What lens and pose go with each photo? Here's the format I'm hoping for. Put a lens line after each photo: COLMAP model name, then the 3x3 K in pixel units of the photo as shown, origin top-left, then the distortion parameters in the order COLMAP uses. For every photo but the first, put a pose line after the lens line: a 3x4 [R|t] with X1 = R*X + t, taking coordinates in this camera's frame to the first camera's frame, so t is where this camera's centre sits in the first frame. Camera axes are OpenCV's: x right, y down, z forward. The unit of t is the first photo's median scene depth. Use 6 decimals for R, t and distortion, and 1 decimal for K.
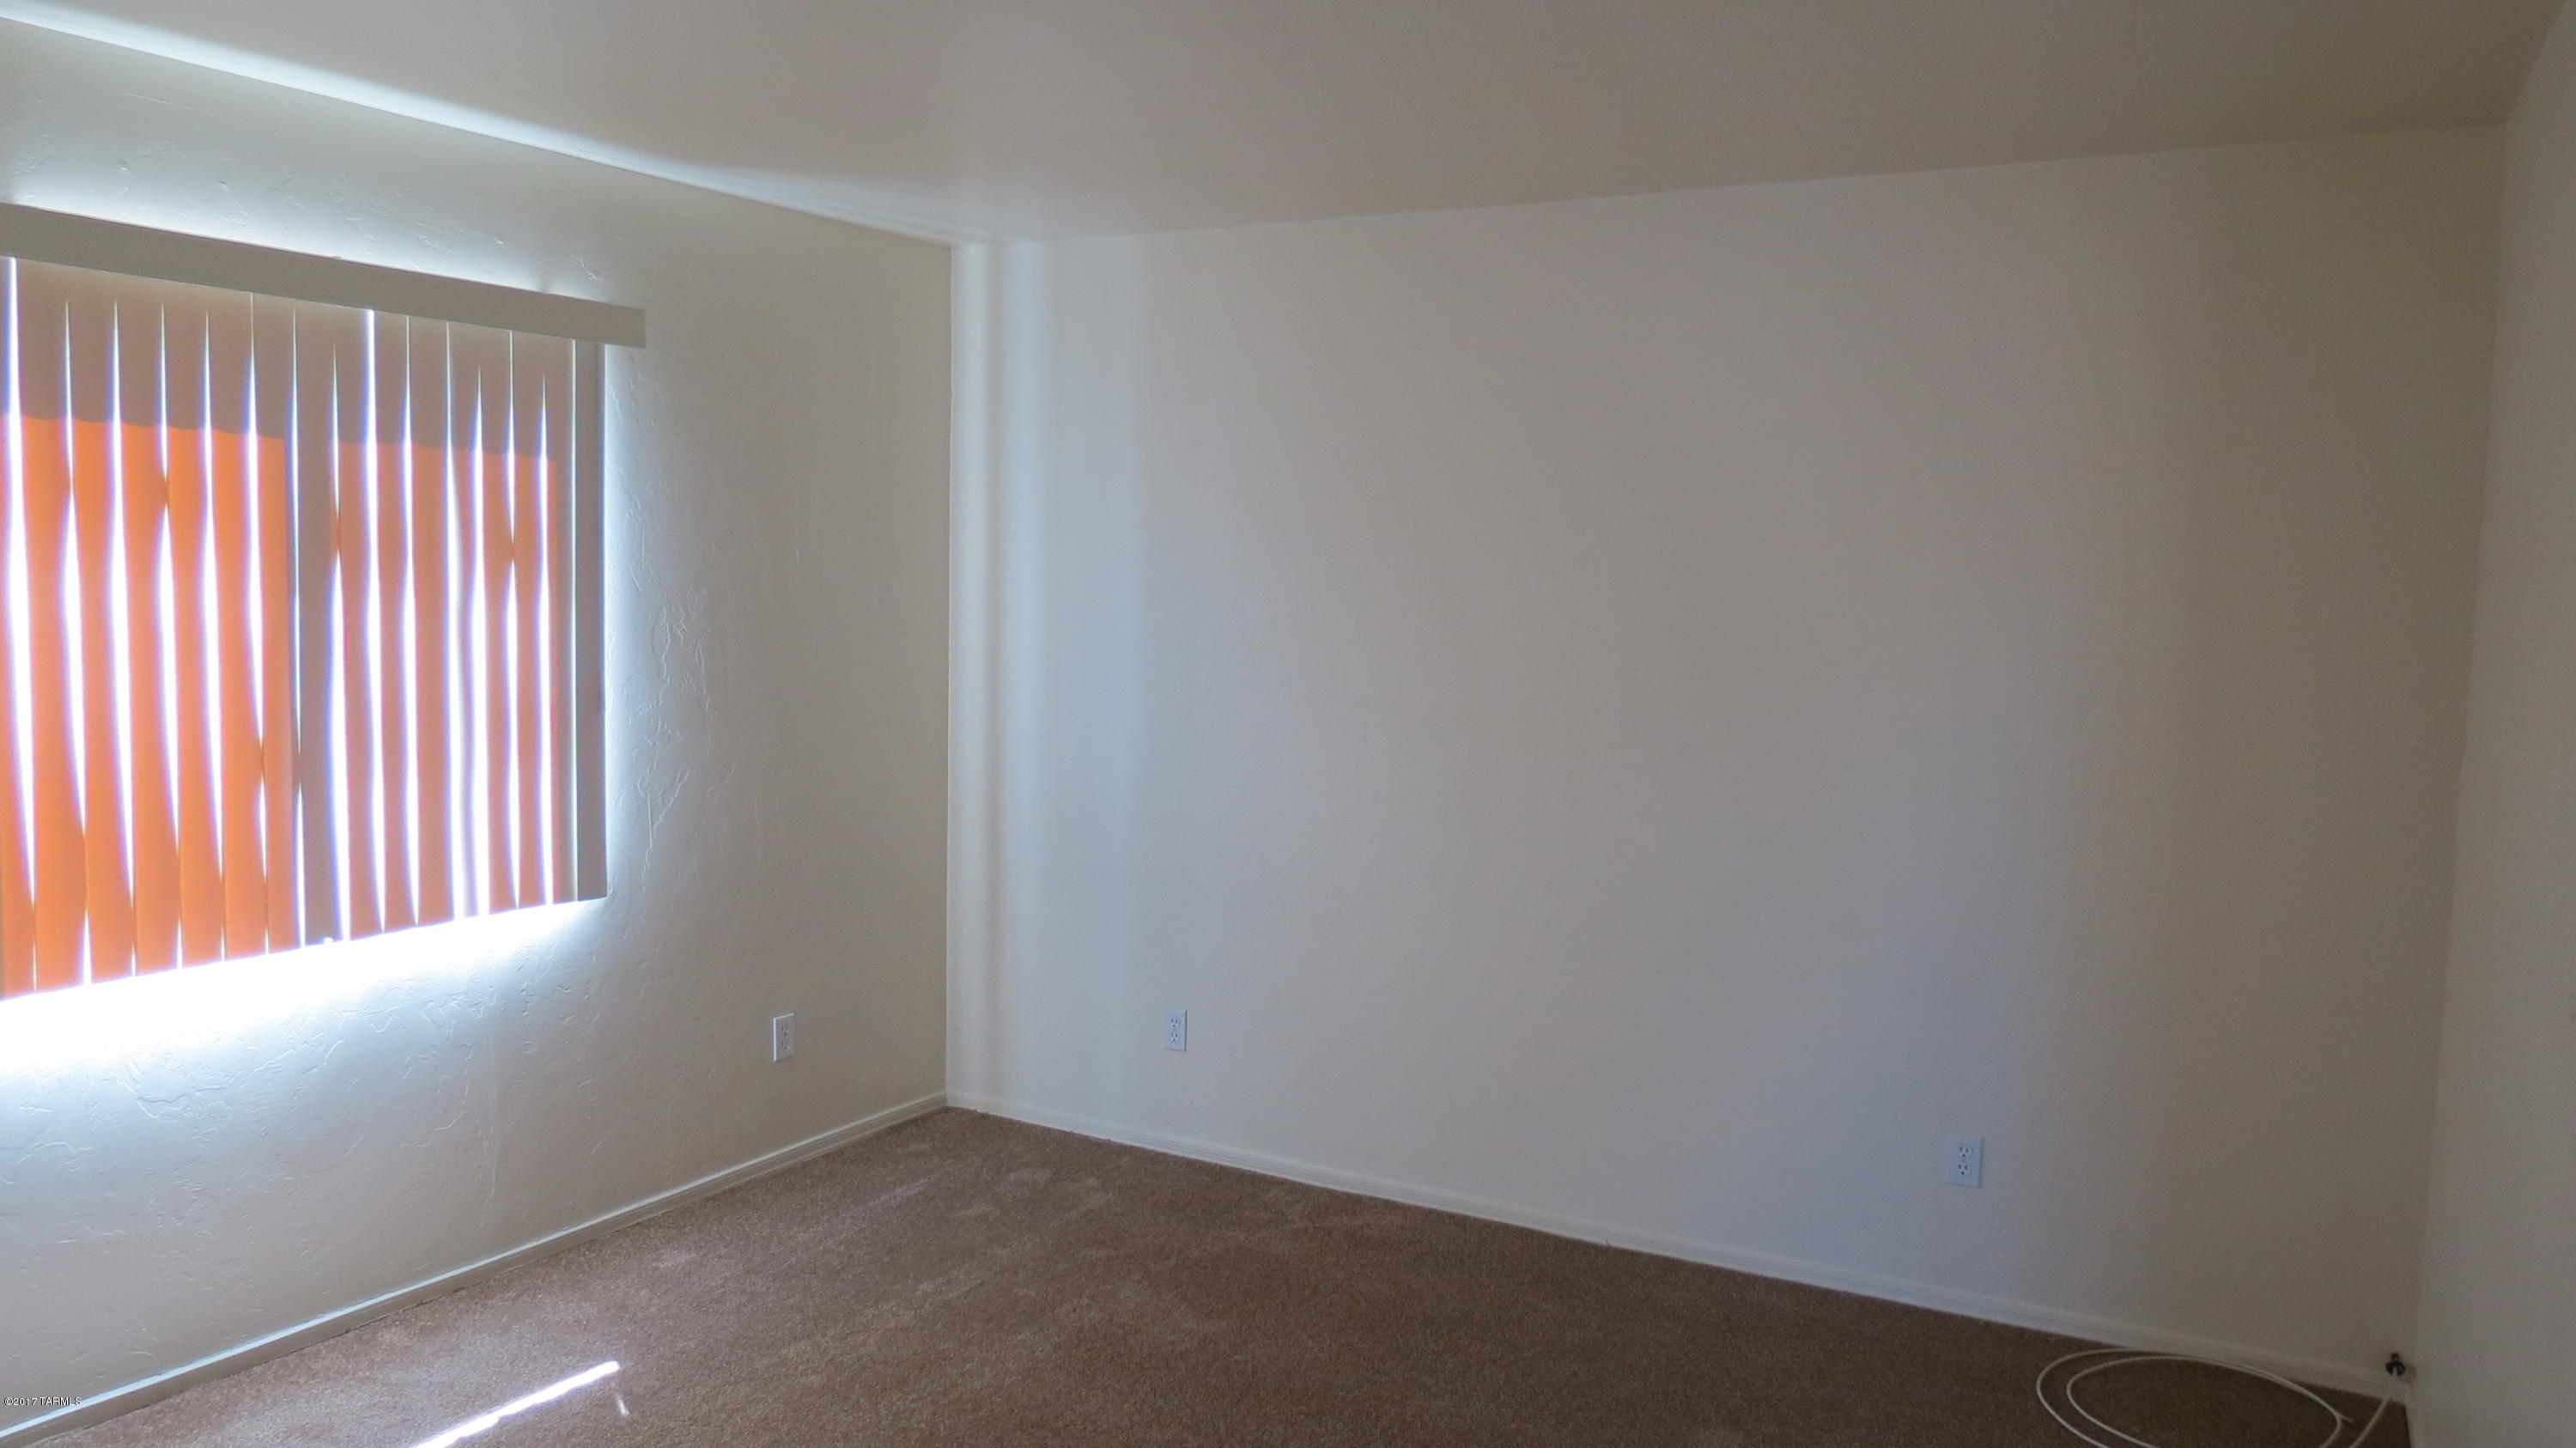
lens RADIAL K [[1832.0, 0, 1282.5], [0, 1832.0, 717.4], [0, 0, 1]] dist [-0.027175, 0.000610]
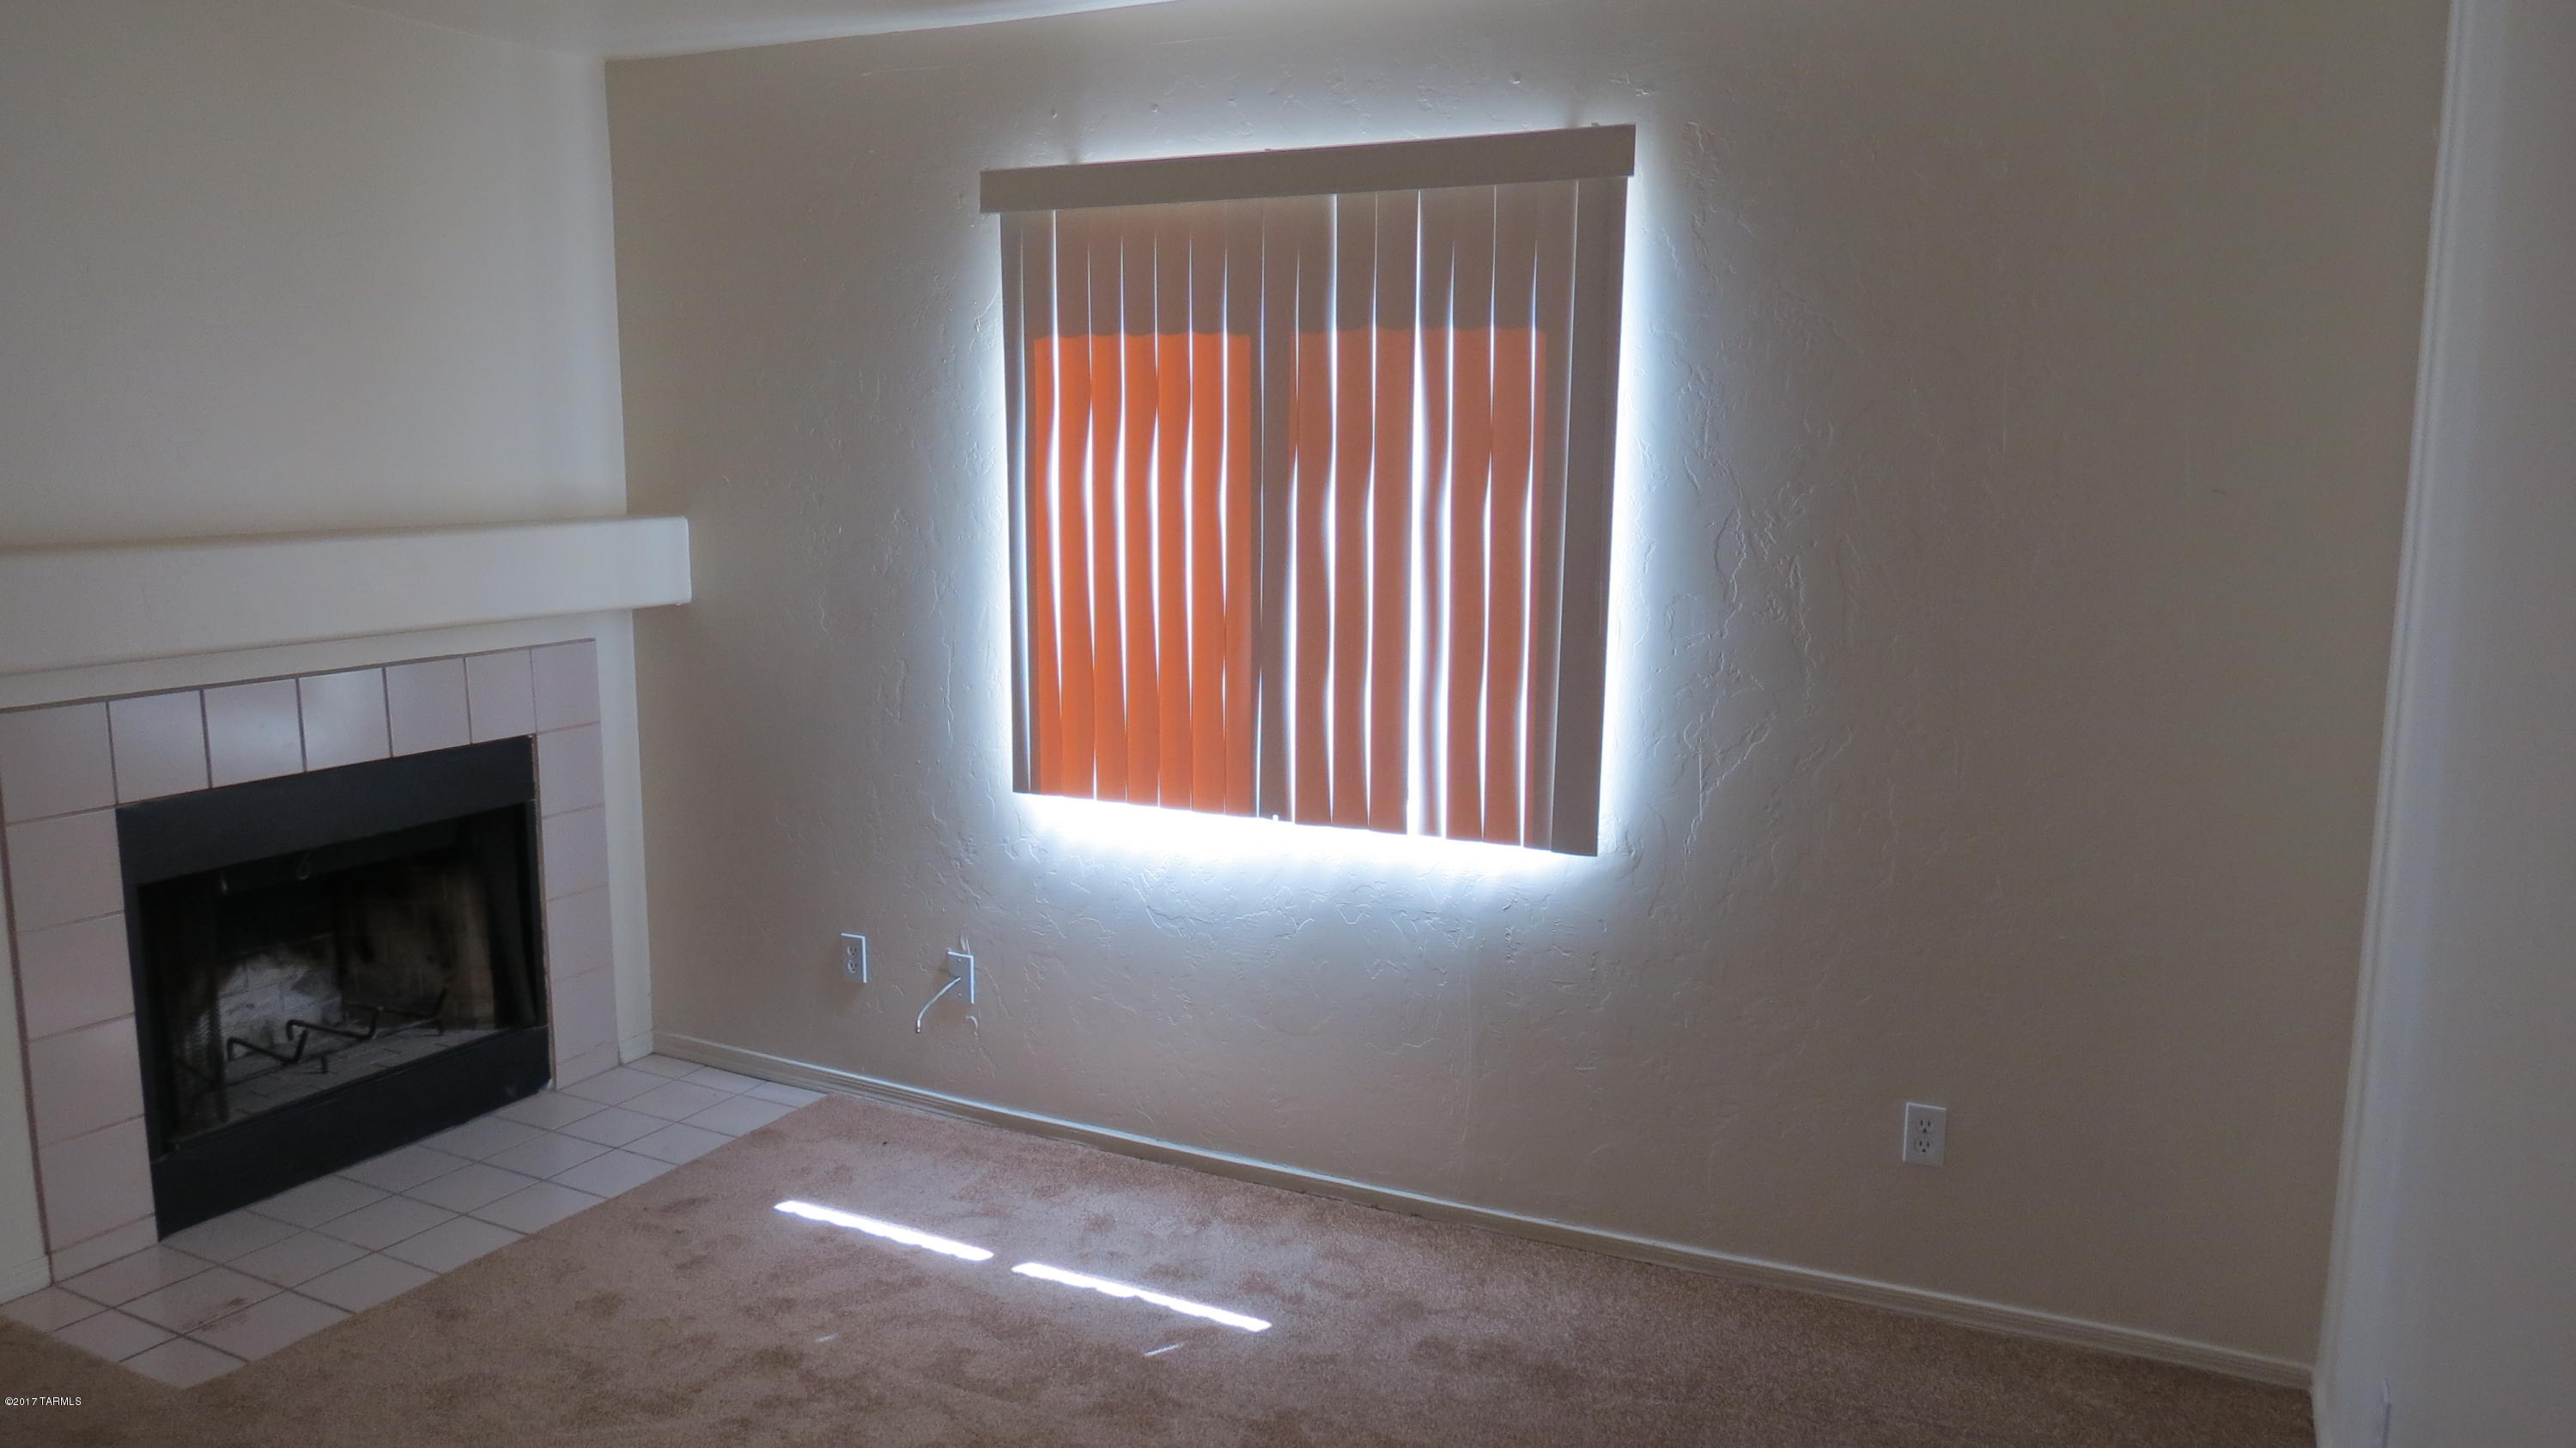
lens RADIAL K [[1832.0, 0, 1282.5], [0, 1832.0, 739.2], [0, 0, 1]] dist [-0.027175, 0.000610]
pose [[0.048283, 0.134617, -0.989721, 0.484663], [-0.085096, 0.987828, 0.130208, -0.056103], [0.995202, 0.077934, 0.059151, 0.884485]]
